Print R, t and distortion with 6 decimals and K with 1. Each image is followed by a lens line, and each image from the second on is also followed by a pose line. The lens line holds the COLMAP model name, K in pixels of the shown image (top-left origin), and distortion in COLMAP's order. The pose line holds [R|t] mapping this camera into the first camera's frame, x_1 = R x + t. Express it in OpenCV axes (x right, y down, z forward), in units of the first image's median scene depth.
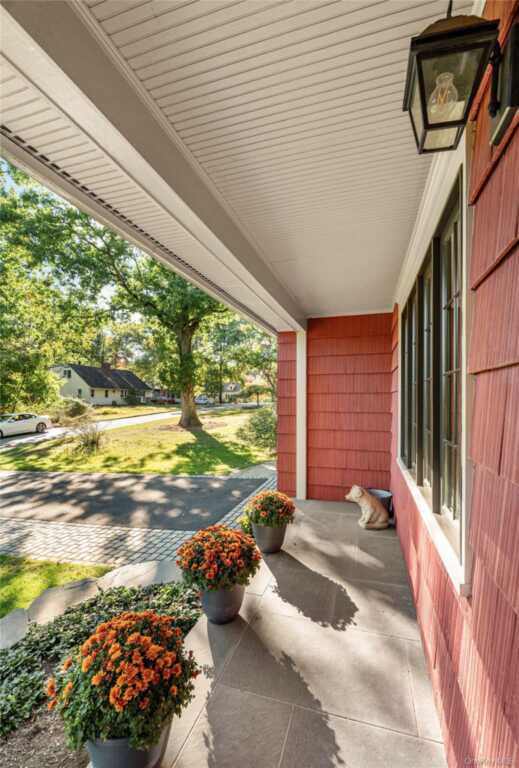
lens RADIAL K [[349.4, 0, 261.5], [0, 349.4, 410.1], [0, 0, 1]] dist [-0.002137, -0.000508]
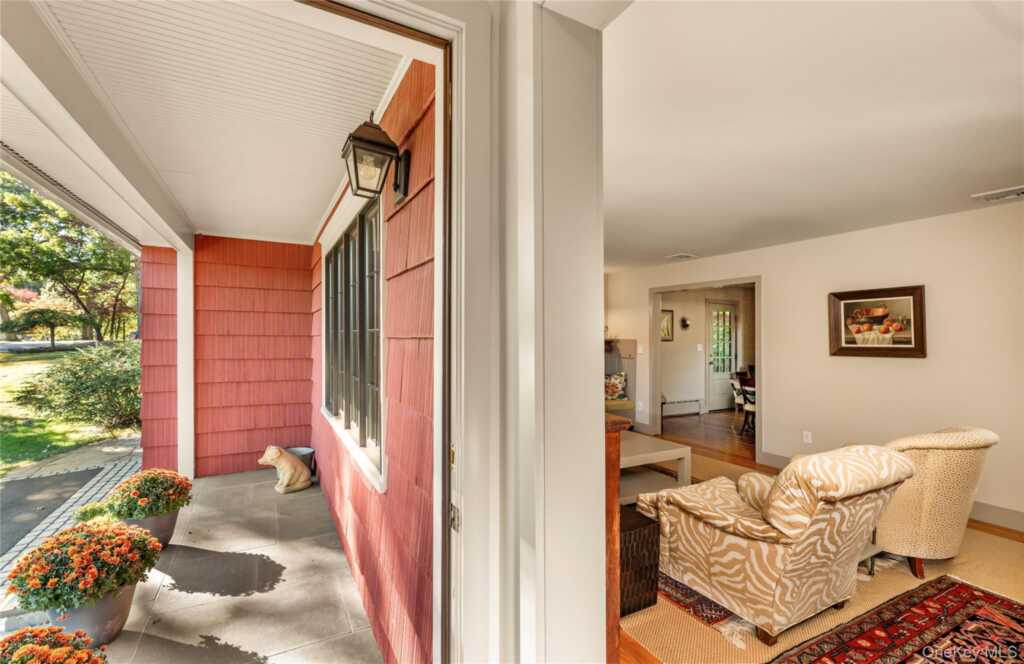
lens RADIAL K [[448.3, 0, 512.0], [0, 448.3, 332.0], [0, 0, 1]] dist [0.003714, 0.000627]
pose [[0.700073, 0.013196, 0.713949, -0.112703], [0.015023, 0.999336, -0.033201, -0.018496], [-0.713913, 0.033969, 0.699410, -0.210207]]
